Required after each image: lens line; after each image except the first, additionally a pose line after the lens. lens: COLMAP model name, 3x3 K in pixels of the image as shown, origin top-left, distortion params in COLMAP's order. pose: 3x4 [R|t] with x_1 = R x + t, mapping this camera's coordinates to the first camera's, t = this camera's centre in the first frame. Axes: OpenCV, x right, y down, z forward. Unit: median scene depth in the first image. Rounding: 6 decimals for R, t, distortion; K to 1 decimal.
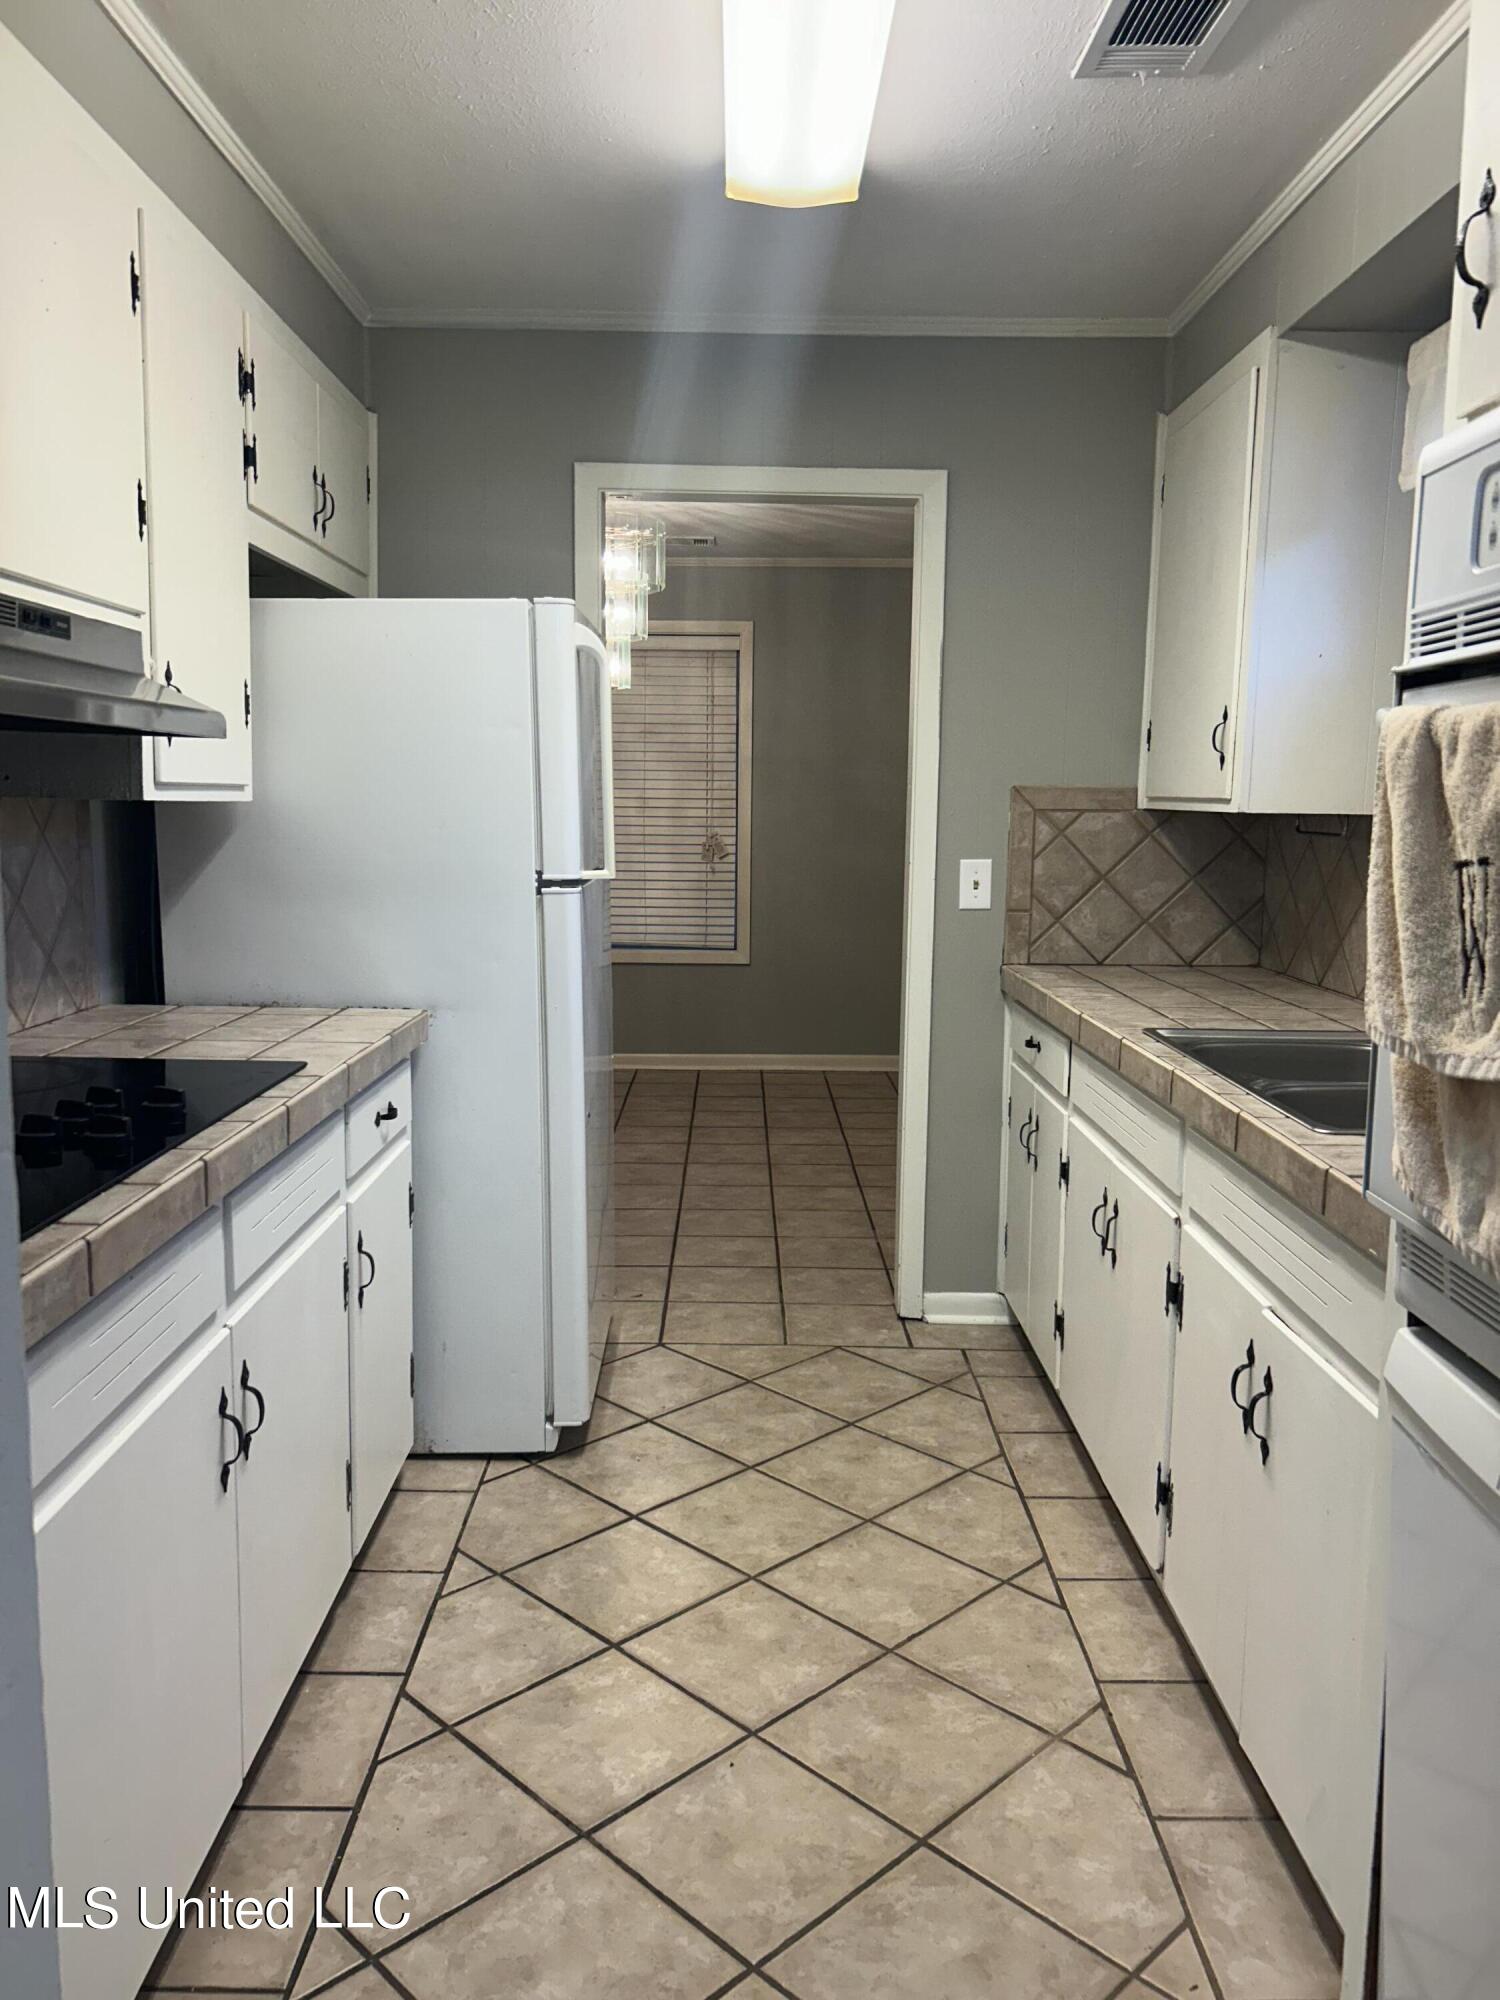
lens RADIAL K [[1498.5, 0, 756.4], [0, 1498.5, 1002.0], [0, 0, 1]] dist [0.056835, -0.010857]
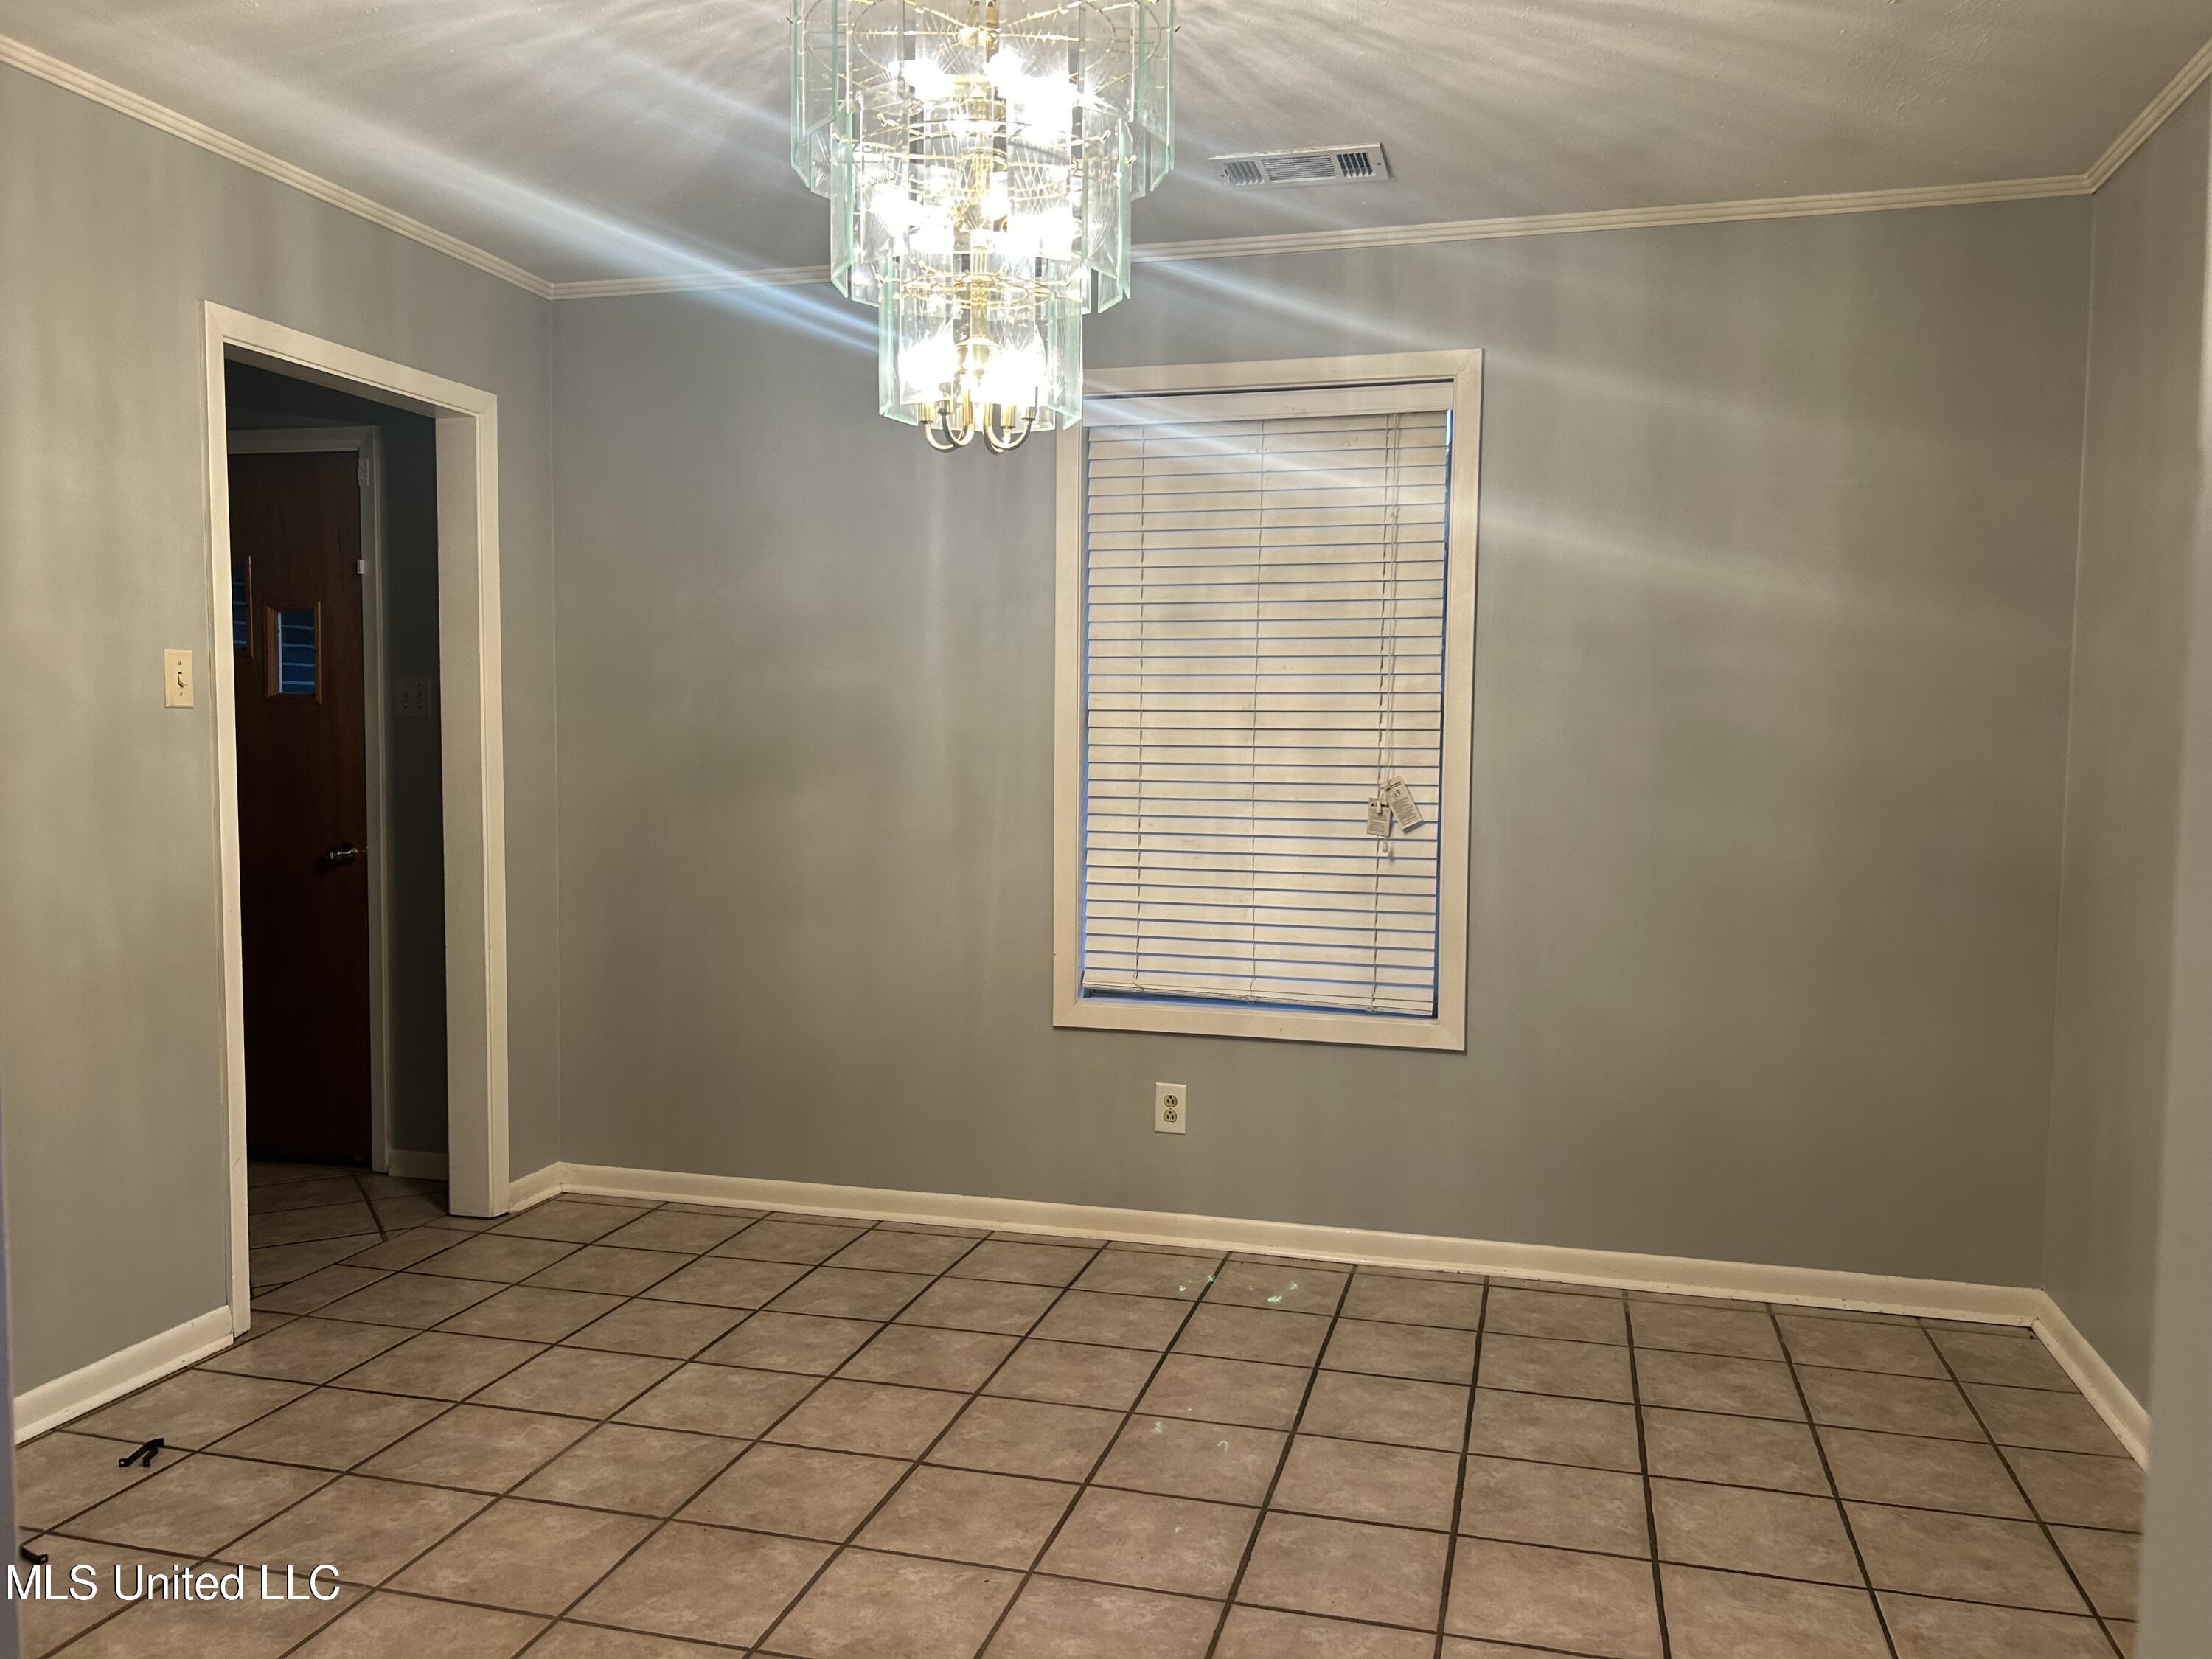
lens RADIAL K [[1657.3, 0, 1094.4], [0, 1657.3, 823.8], [0, 0, 1]] dist [0.056835, -0.010857]
pose [[0.956808, 0.013708, -0.290396, 0.036427], [-0.034121, 0.997279, -0.065347, -0.059162], [0.288710, 0.072433, 0.954673, 0.450601]]
